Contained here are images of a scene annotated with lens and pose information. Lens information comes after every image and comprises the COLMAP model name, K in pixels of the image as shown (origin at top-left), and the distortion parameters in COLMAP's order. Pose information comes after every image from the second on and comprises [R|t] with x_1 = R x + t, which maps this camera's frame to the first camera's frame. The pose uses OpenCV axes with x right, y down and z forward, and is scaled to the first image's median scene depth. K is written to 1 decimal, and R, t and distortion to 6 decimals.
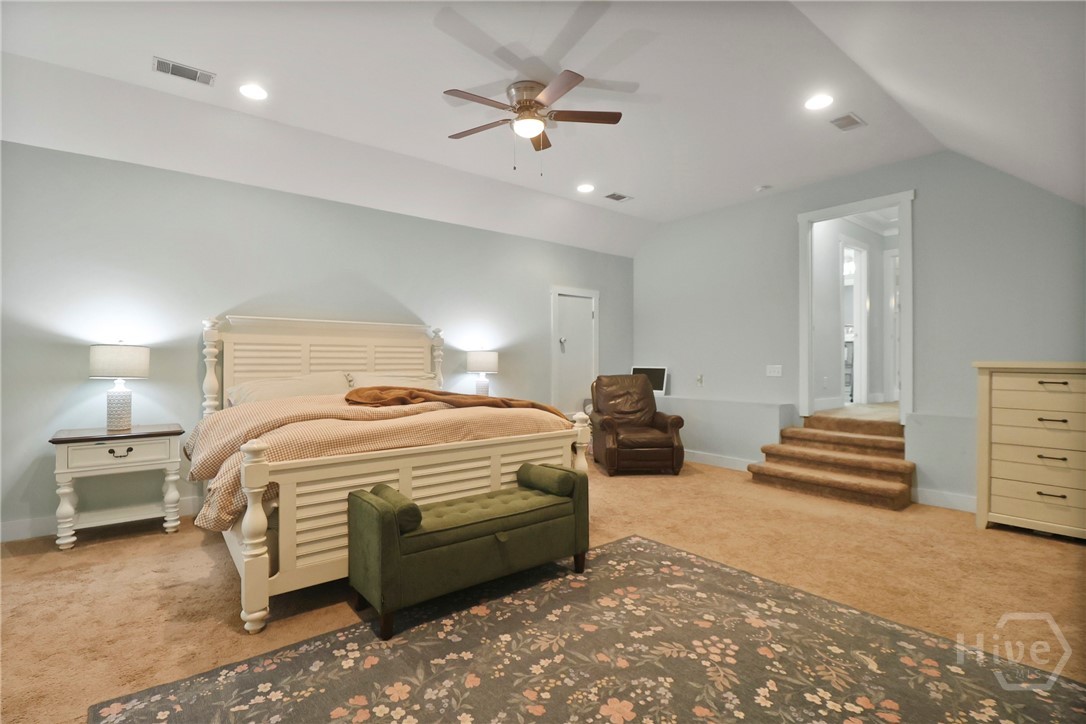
lens RADIAL K [[511.1, 0, 533.5], [0, 511.1, 358.0], [0, 0, 1]] dist [0.001578, -0.013290]
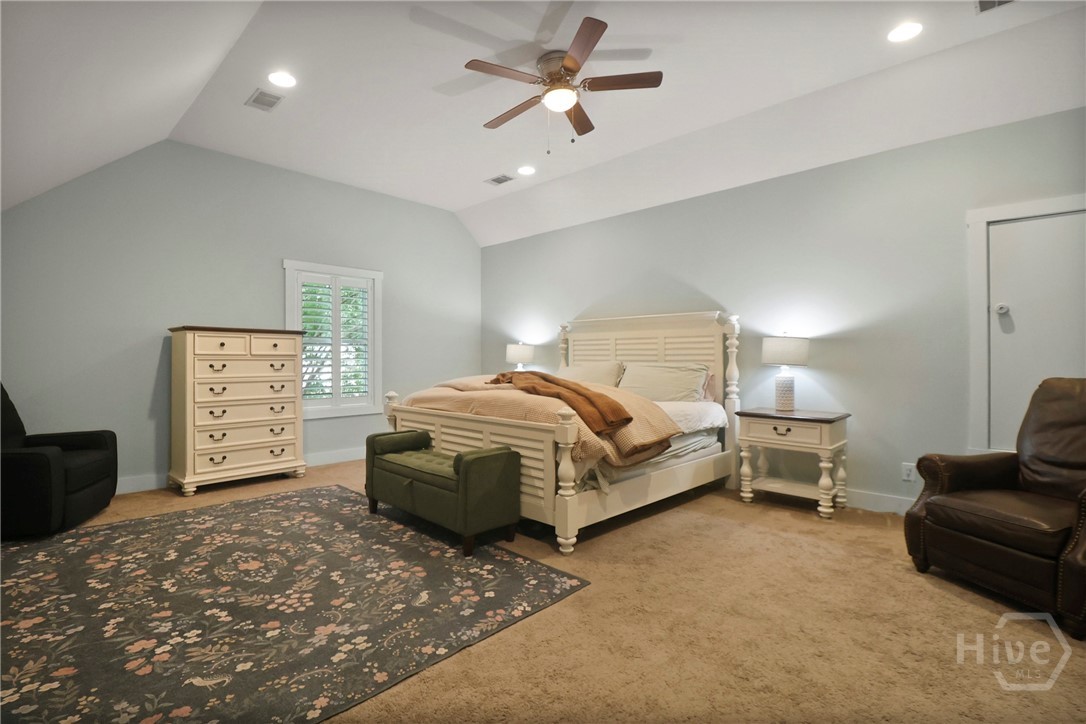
lens RADIAL K [[511.1, 0, 533.5], [0, 511.1, 358.0], [0, 0, 1]] dist [0.001578, -0.013290]
pose [[0.119369, -0.004542, -0.992840, 1.328355], [0.003748, 0.999984, -0.004124, 0.041395], [0.992843, -0.003228, 0.119384, 1.212611]]
